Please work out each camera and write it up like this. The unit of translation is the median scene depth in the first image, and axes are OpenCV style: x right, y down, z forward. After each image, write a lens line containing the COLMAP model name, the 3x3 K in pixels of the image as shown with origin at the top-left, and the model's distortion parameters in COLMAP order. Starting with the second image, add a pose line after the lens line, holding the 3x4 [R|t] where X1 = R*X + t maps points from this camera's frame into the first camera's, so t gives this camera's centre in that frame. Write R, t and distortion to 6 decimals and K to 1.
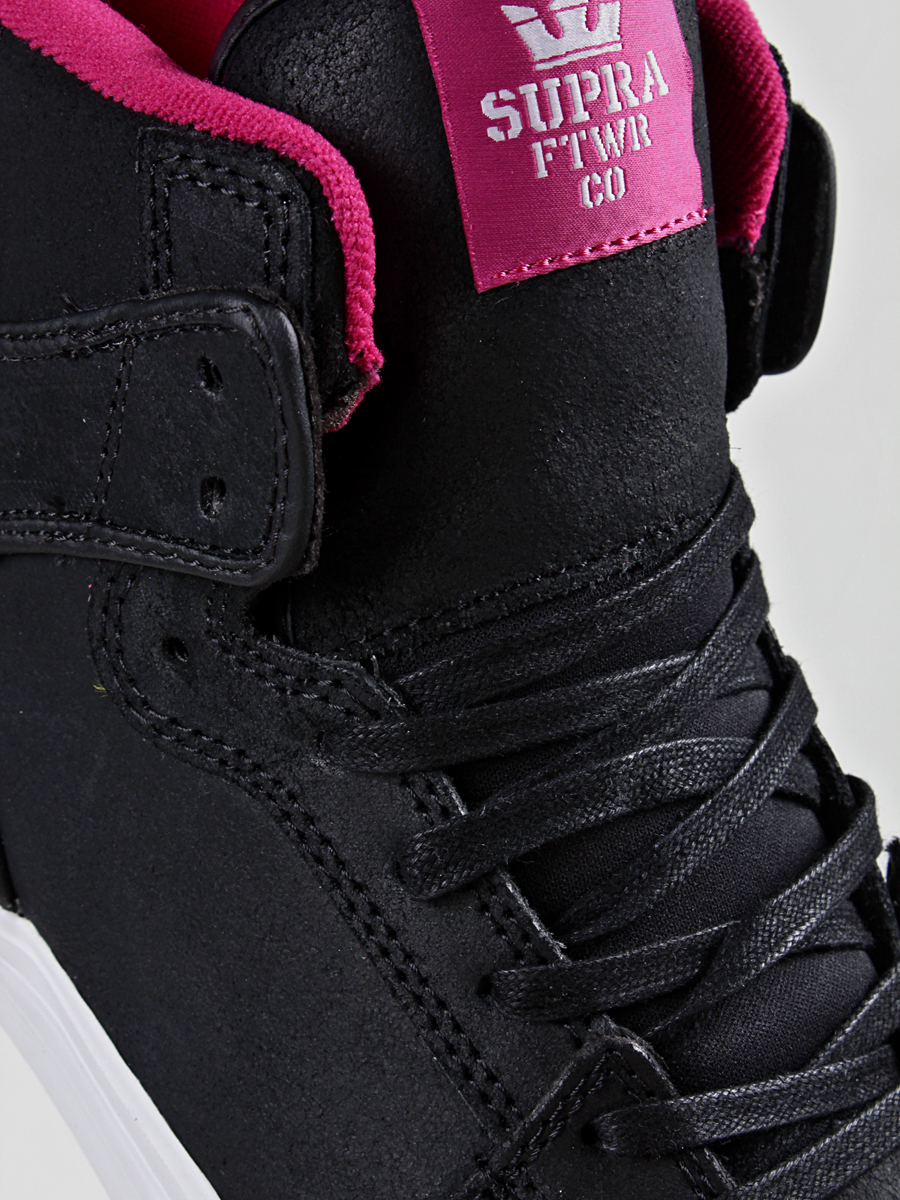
lens RADIAL K [[3041.8, 0, 450.0], [0, 3041.8, 600.0], [0, 0, 1]] dist [-0.023630, 0.190885]
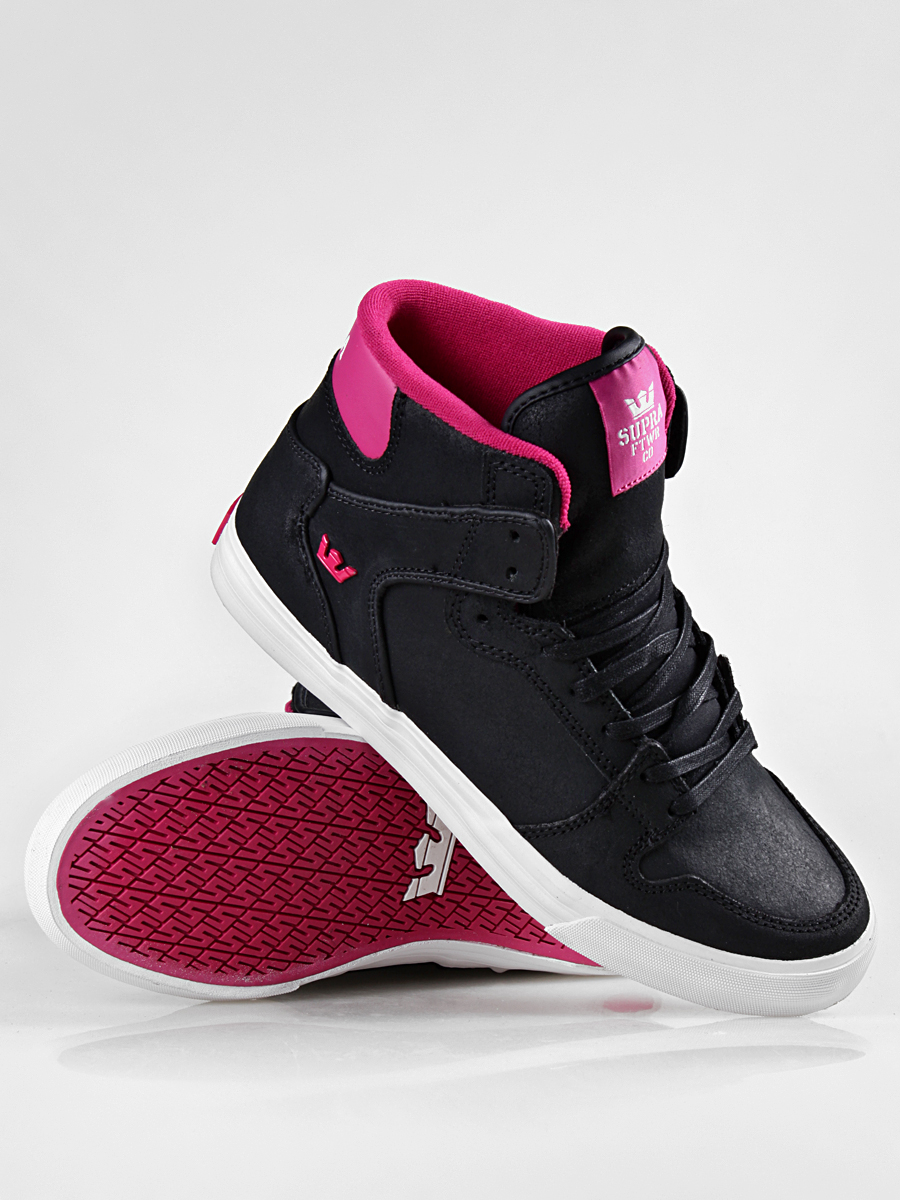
lens RADIAL K [[3041.8, 0, 450.0], [0, 3041.8, 600.0], [0, 0, 1]] dist [-0.023630, 0.190885]
pose [[0.978135, -0.084306, 0.190118, -0.660616], [0.054374, 0.986022, 0.157496, -0.449449], [-0.200738, -0.143715, 0.969046, -1.720478]]
